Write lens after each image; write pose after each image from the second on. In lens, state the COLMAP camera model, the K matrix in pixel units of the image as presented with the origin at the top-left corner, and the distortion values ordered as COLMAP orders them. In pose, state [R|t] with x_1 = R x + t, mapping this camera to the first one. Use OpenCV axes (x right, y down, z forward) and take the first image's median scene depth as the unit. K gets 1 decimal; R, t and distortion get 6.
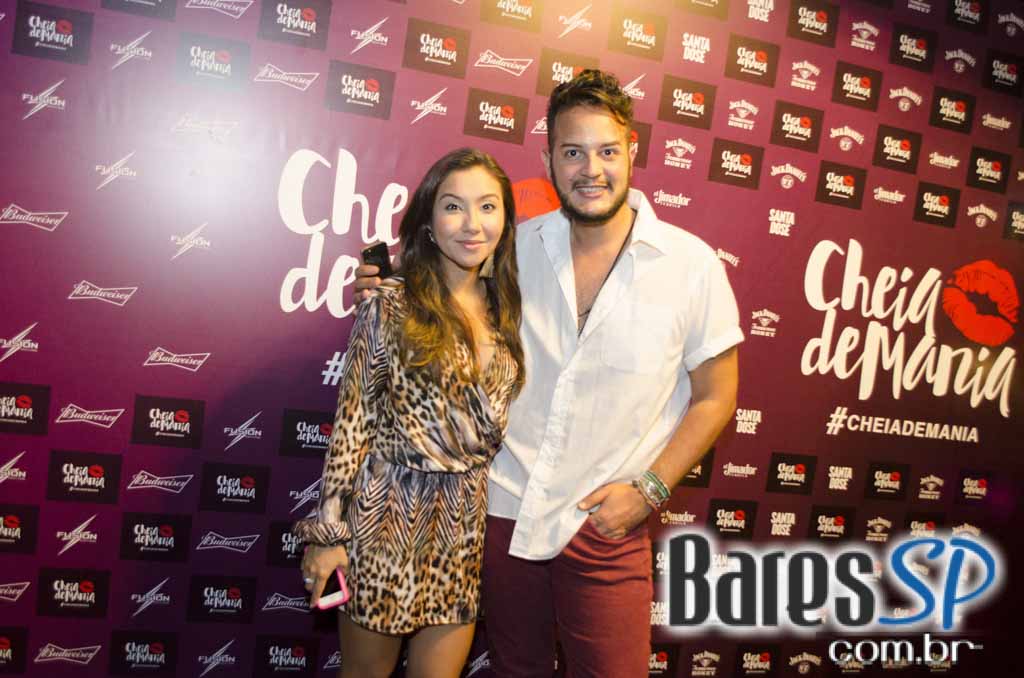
lens RADIAL K [[949.8, 0, 512.0], [0, 949.8, 332.7], [0, 0, 1]] dist [-0.049637, 0.000000]
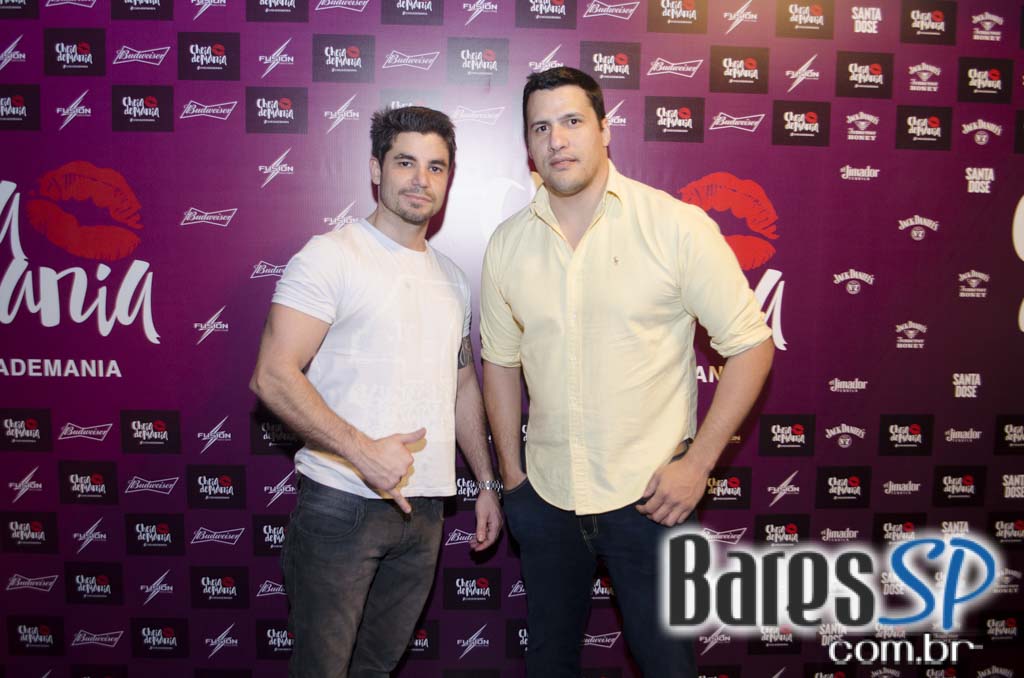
lens RADIAL K [[881.7, 0, 514.6], [0, 881.7, 339.4], [0, 0, 1]] dist [-0.063680, 0.007002]
pose [[0.961586, -0.105487, -0.253425, 0.156167], [0.106765, 0.994246, -0.008748, 0.019249], [0.252889, -0.018645, 0.967316, 0.050324]]
